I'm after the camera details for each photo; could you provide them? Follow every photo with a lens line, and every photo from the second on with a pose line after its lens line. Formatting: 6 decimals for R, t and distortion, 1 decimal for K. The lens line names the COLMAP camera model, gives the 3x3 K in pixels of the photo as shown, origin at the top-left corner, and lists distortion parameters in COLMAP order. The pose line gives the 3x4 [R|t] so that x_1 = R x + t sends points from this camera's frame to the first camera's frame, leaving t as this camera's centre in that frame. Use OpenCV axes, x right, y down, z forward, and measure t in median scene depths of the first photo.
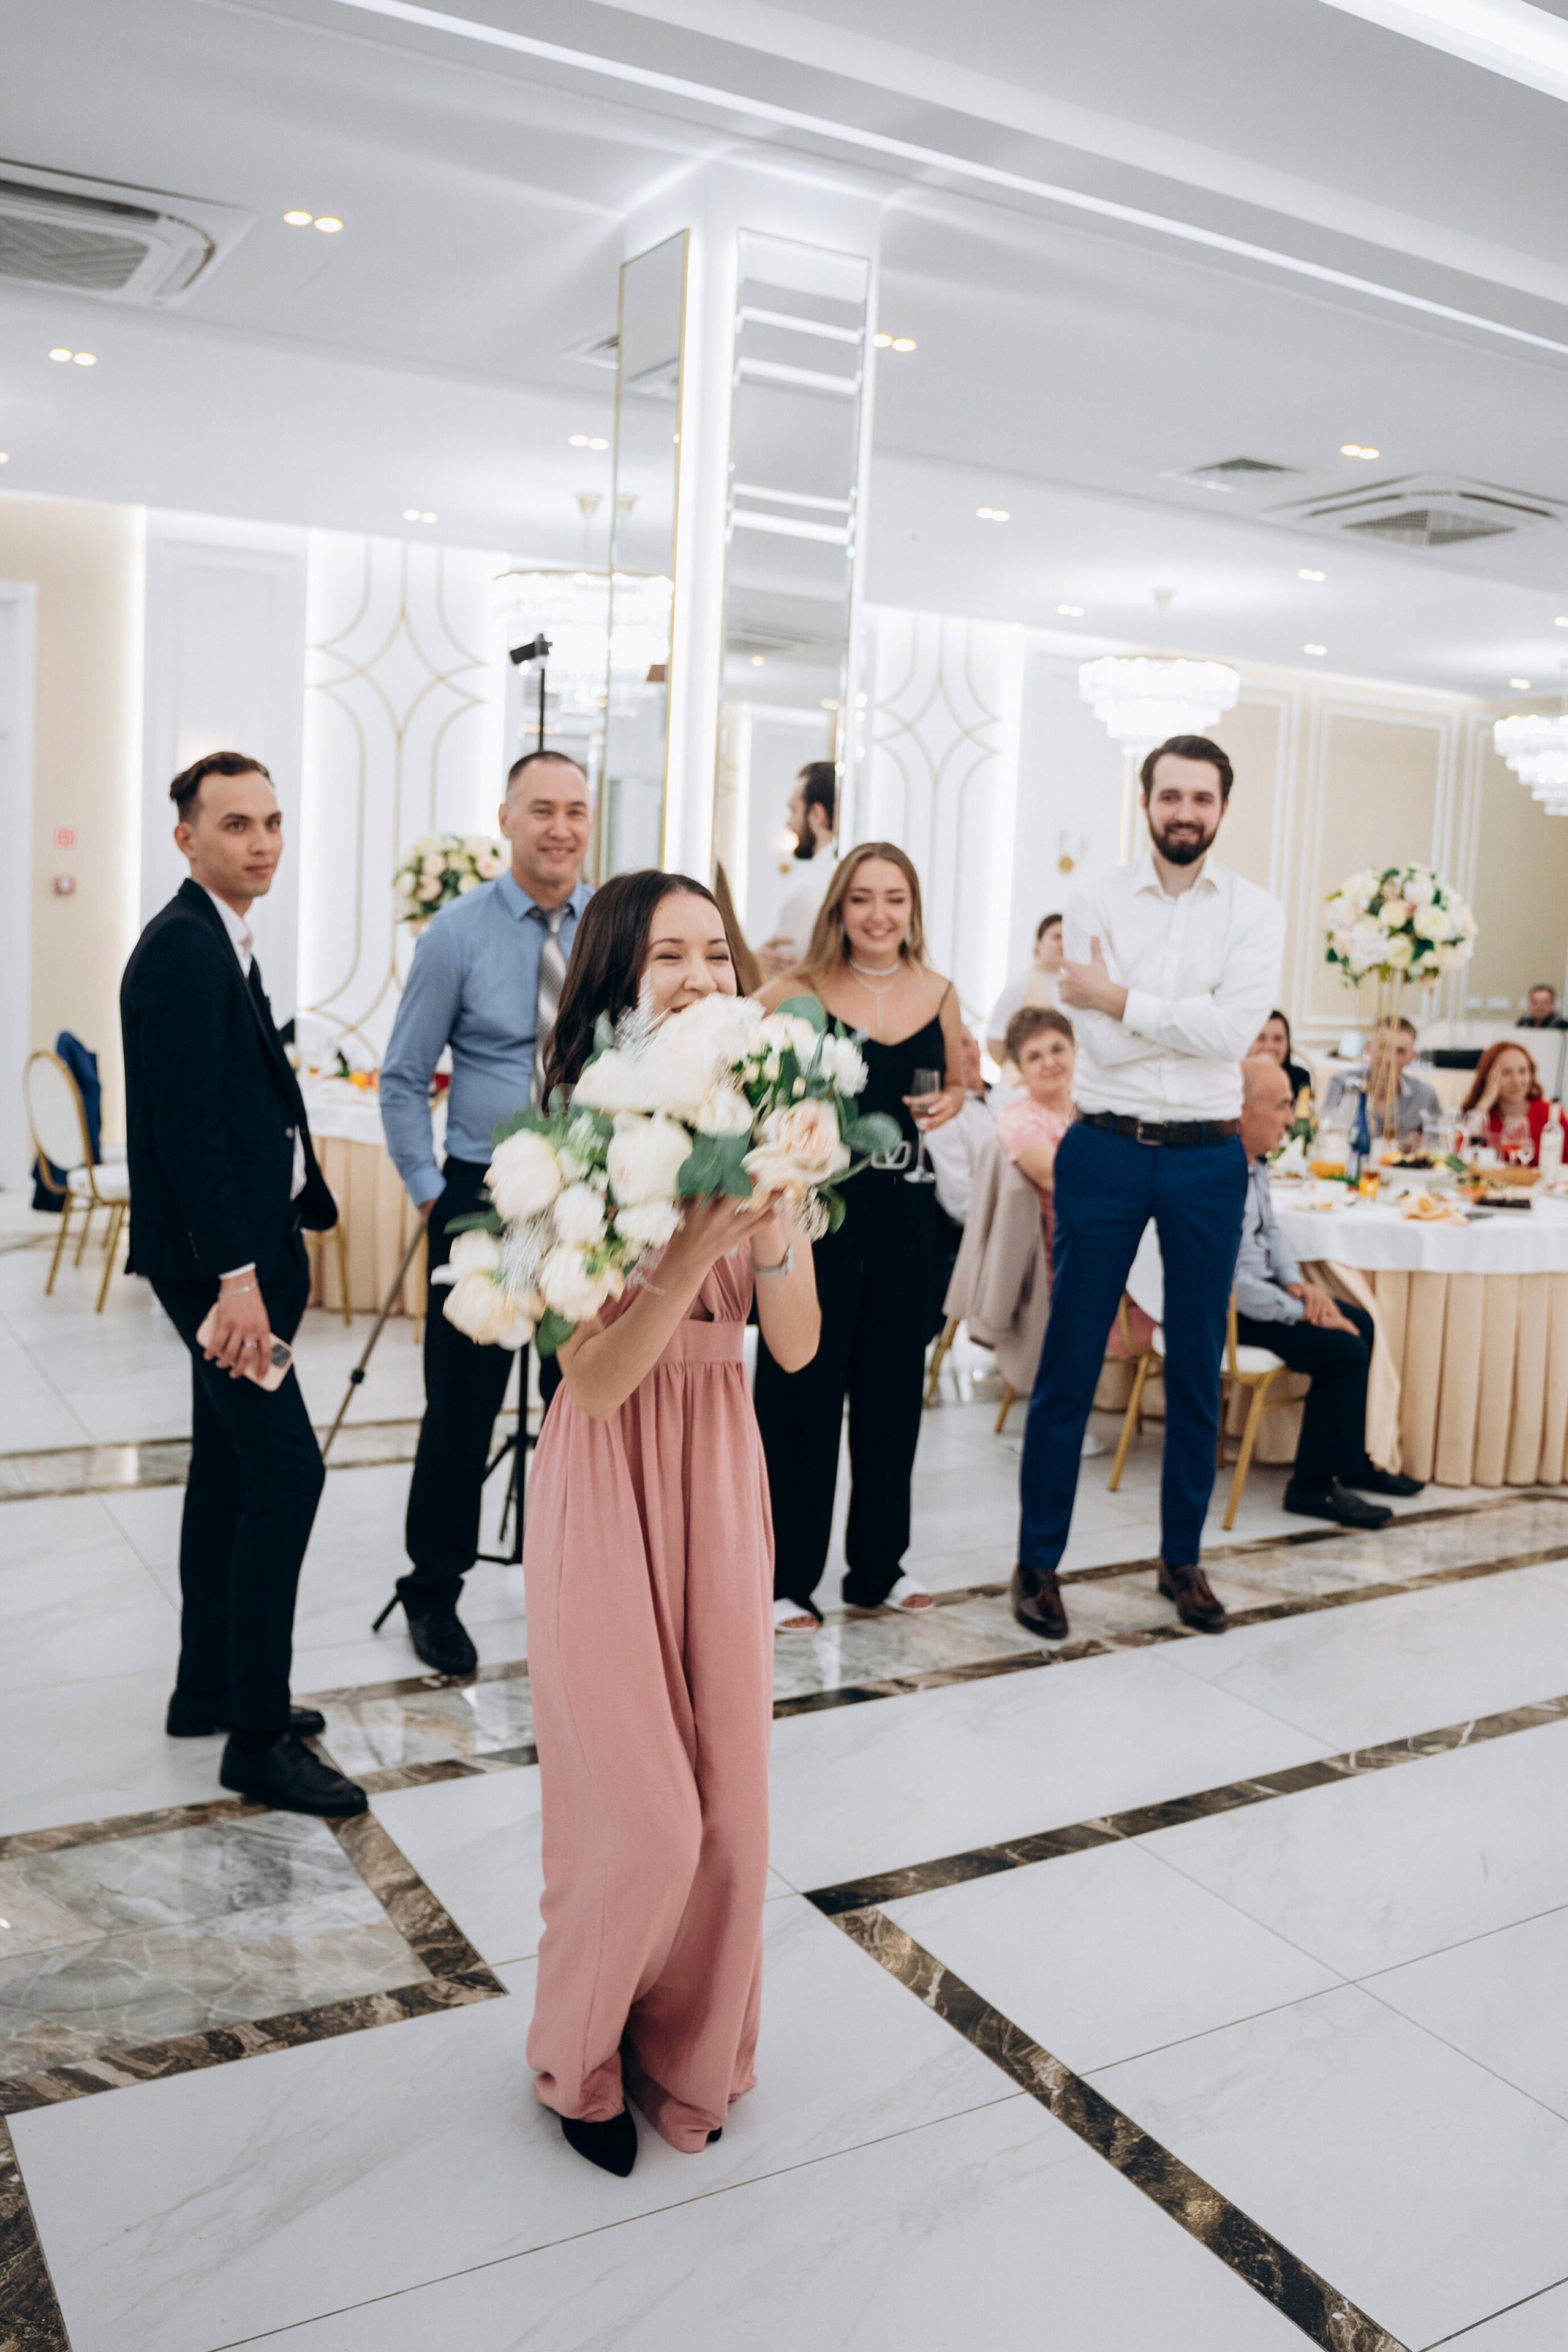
lens RADIAL K [[1965.1, 0, 786.6], [0, 1965.1, 1177.7], [0, 0, 1]] dist [-0.063391, -0.005331]
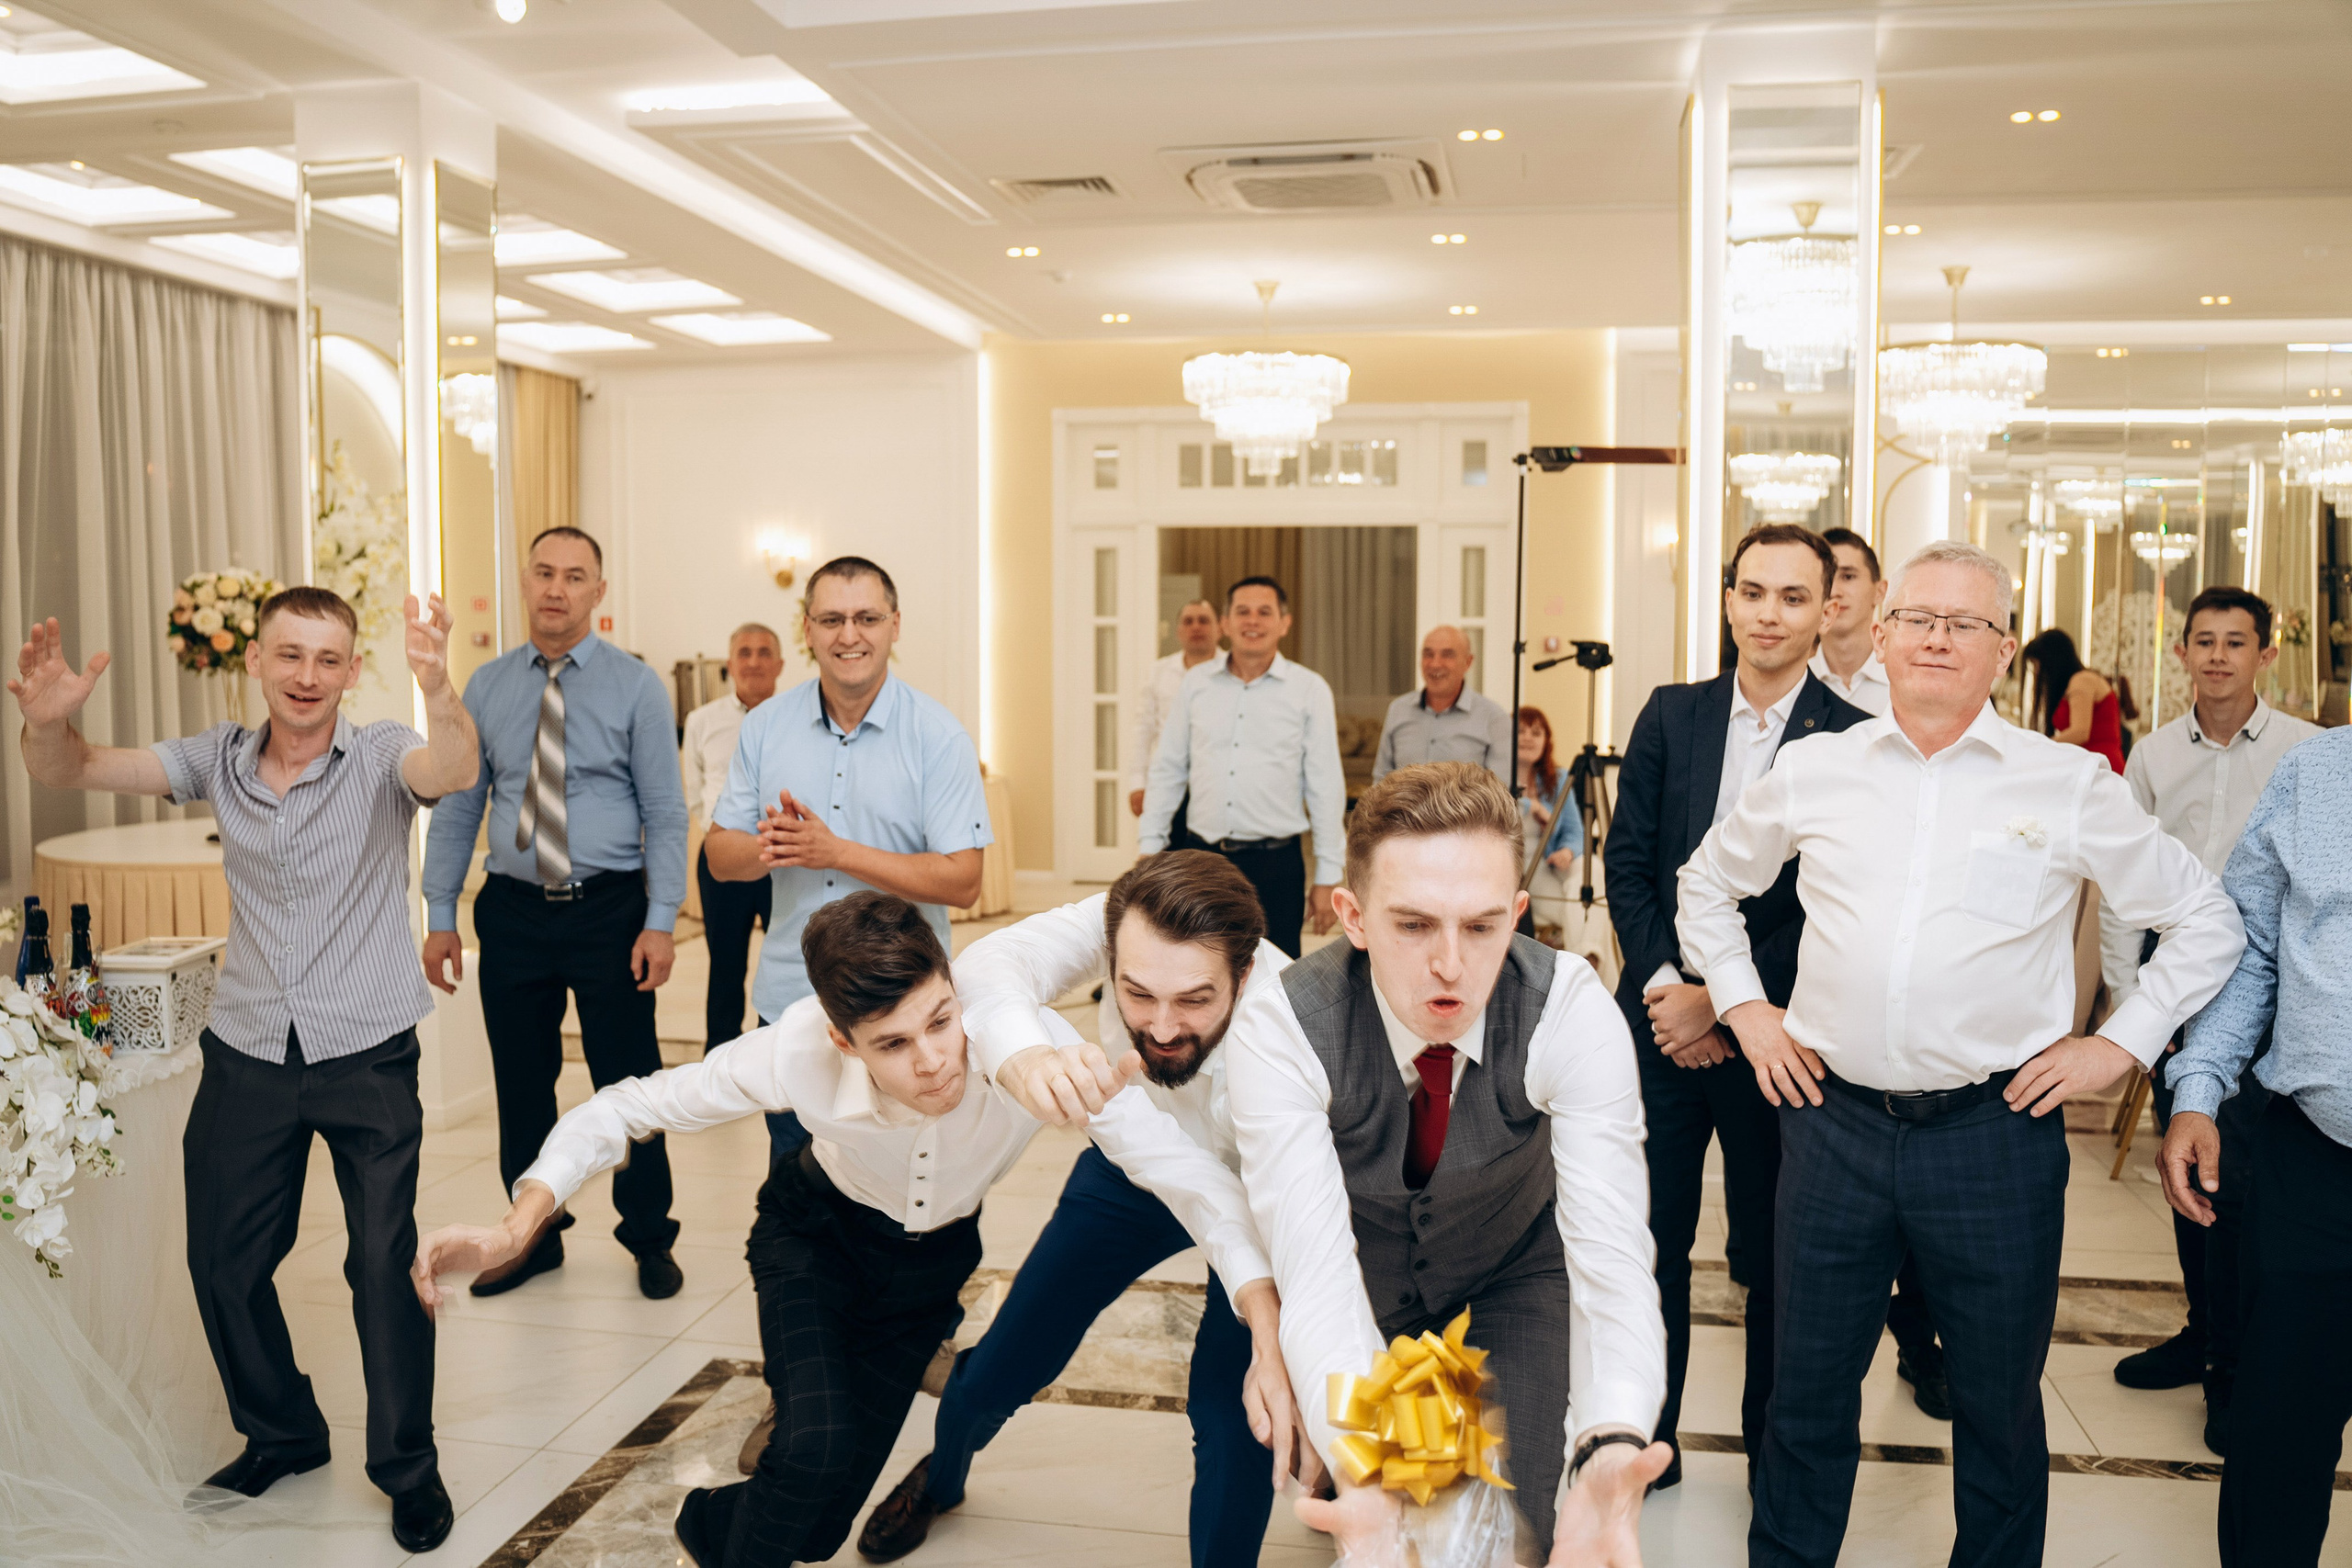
lens RADIAL K [[1964.9, 0, 1178.6], [0, 1964.9, 780.7], [0, 0, 1]] dist [-0.063391, -0.005331]
pose [[0.747203, 0.006995, -0.664559, 0.398671], [-0.059052, 0.996688, -0.055905, 0.018718], [0.661967, 0.081016, 0.745142, -0.065898]]
